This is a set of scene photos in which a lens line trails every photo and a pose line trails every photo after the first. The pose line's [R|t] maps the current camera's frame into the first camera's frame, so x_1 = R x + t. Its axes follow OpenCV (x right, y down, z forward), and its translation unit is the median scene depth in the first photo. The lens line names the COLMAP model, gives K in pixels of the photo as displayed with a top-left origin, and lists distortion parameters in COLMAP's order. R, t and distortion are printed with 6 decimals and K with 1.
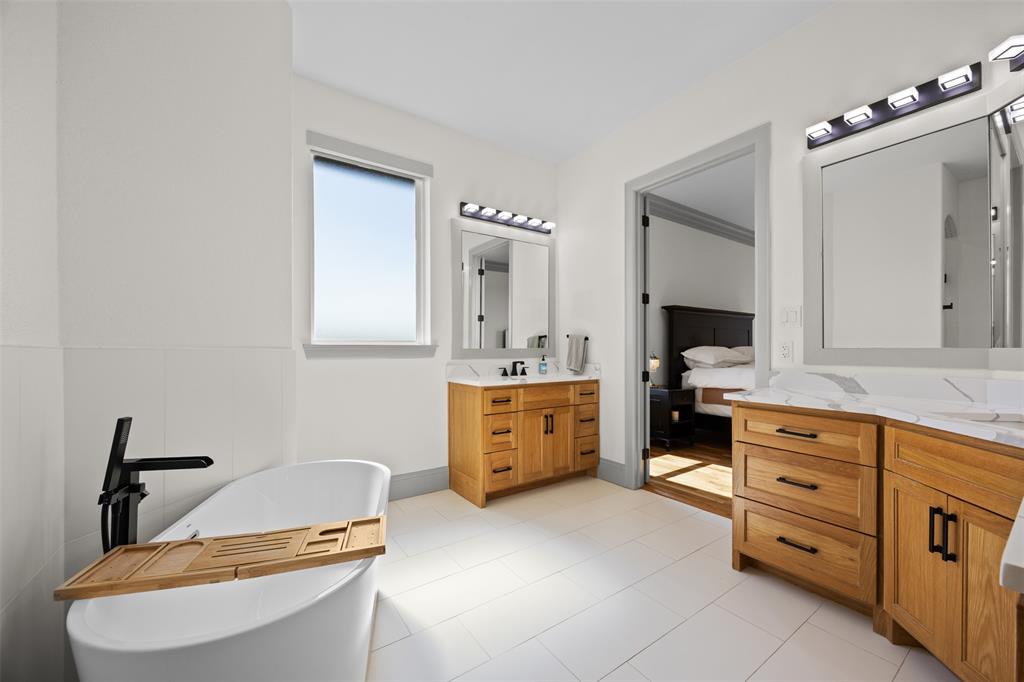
lens RADIAL K [[395.3, 0, 531.0], [0, 395.3, 353.3], [0, 0, 1]] dist [-0.002988, -0.000248]
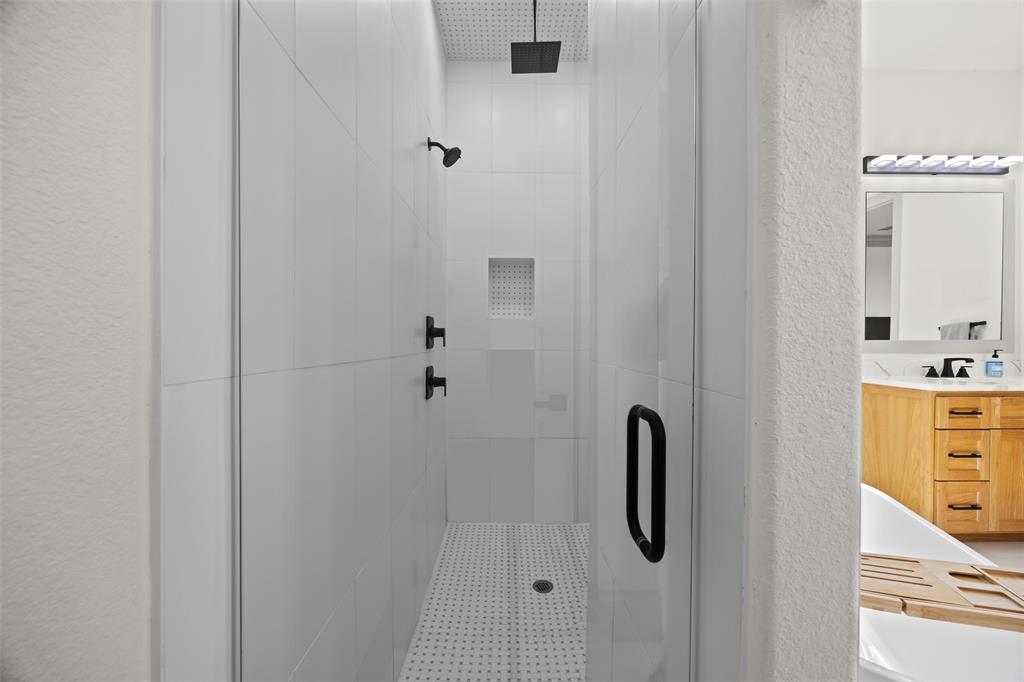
lens RADIAL K [[395.3, 0, 521.1], [0, 395.3, 347.7], [0, 0, 1]] dist [-0.002988, -0.000248]
pose [[0.827721, 0.009710, -0.561056, -0.305471], [-0.006066, 0.999947, 0.008357, 0.000339], [0.561107, -0.003514, 0.827736, -0.049659]]
